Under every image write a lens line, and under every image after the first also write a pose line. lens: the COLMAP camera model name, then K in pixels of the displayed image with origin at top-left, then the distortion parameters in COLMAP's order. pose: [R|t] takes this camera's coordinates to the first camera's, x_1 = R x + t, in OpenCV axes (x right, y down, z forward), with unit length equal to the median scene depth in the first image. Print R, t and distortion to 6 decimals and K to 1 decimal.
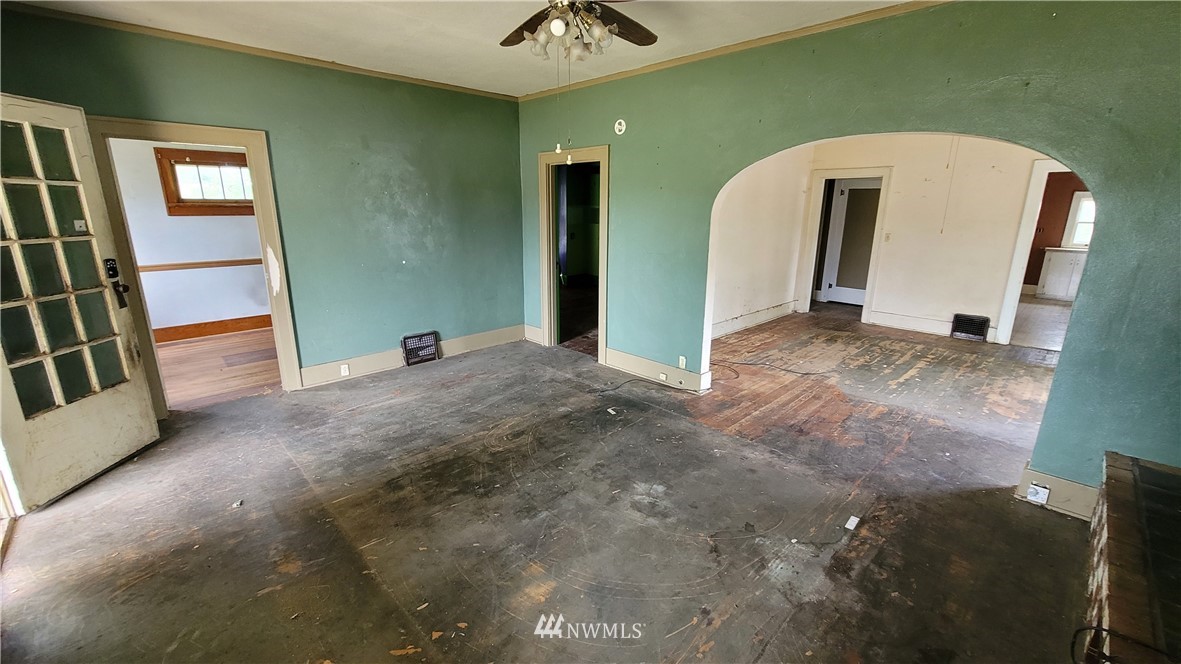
lens RADIAL K [[485.9, 0, 594.4], [0, 485.9, 329.2], [0, 0, 1]] dist [-0.007079, 0.001180]
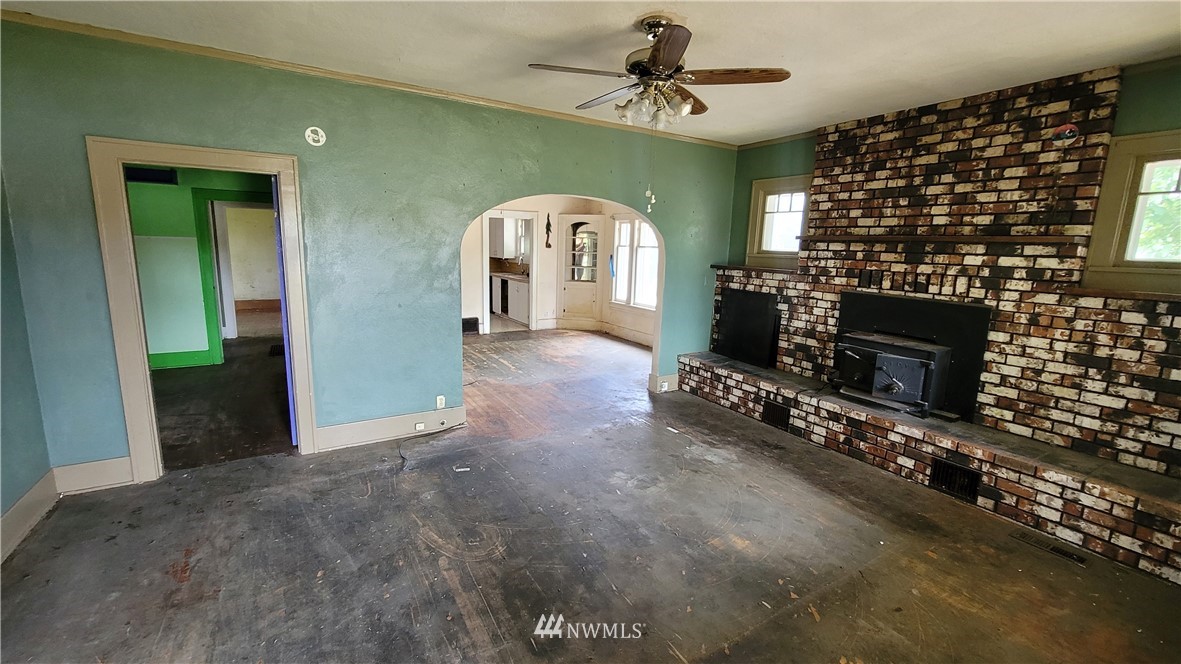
lens RADIAL K [[485.9, 0, 594.4], [0, 485.9, 329.2], [0, 0, 1]] dist [-0.007079, 0.001180]
pose [[0.225871, -0.169838, 0.959238, -0.569311], [0.216518, 0.968808, 0.120549, -0.106267], [-0.949791, 0.180463, 0.255598, 0.395584]]
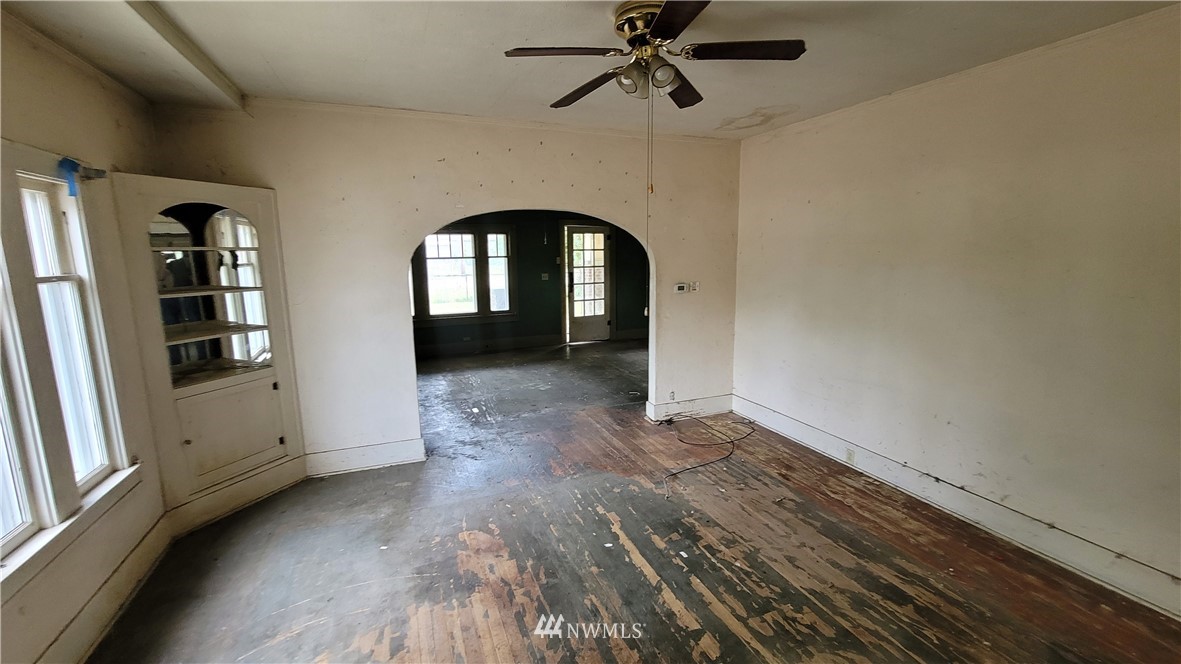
lens RADIAL K [[485.9, 0, 594.4], [0, 485.9, 329.2], [0, 0, 1]] dist [-0.007079, 0.001180]
pose [[-0.375562, 0.140664, -0.916060, 1.129882], [-0.225359, 0.944889, 0.237483, -0.273271], [0.898981, 0.295632, -0.323165, 1.045859]]
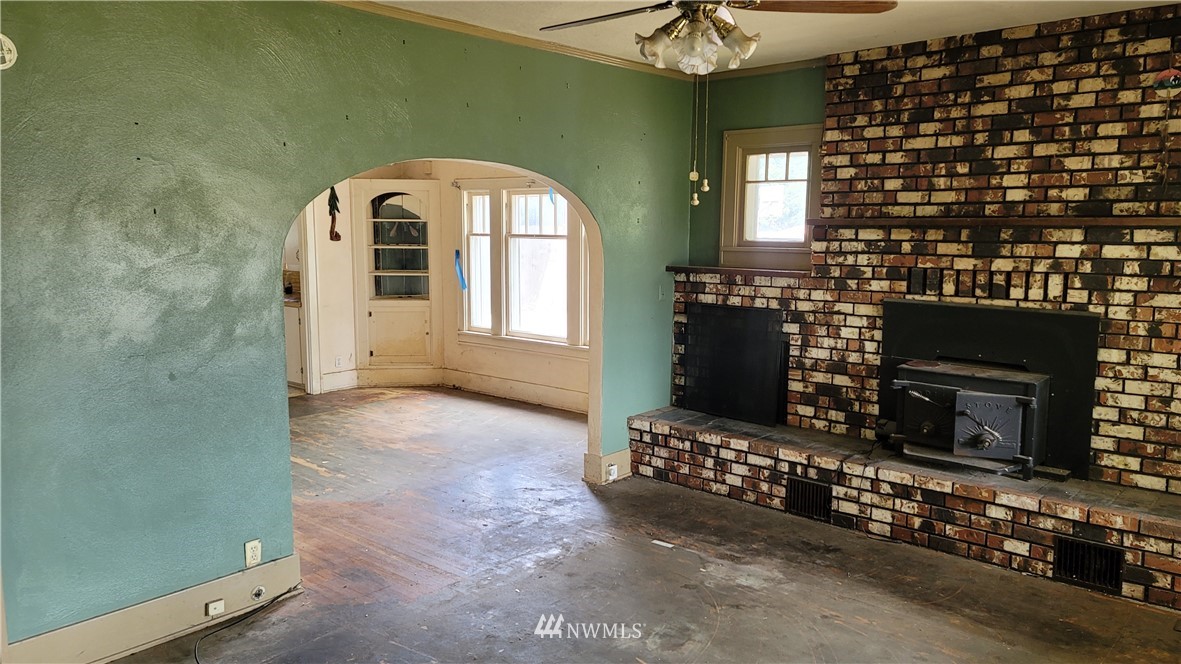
lens RADIAL K [[862.0, 0, 608.3], [0, 862.0, 331.4], [0, 0, 1]] dist [0.095342, -0.078650]
pose [[-0.081492, -0.135385, 0.987436, -0.628668], [0.244215, 0.957817, 0.151479, -0.175166], [-0.966291, 0.253491, -0.044992, 0.560362]]
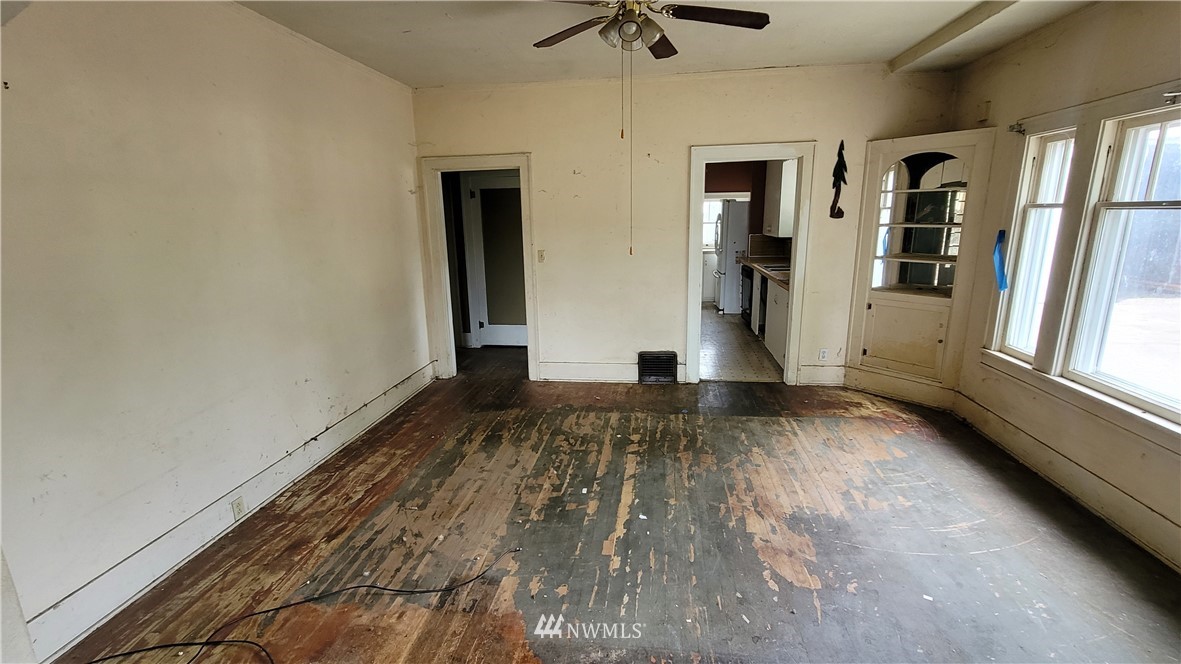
lens RADIAL K [[512.3, 0, 595.4], [0, 512.3, 328.7], [0, 0, 1]] dist [-0.006563, 0.000140]
pose [[0.788573, -0.160058, 0.593746, 0.295546], [0.179120, 0.983451, 0.027217, -0.127697], [-0.588276, 0.084889, 0.804192, 0.514714]]
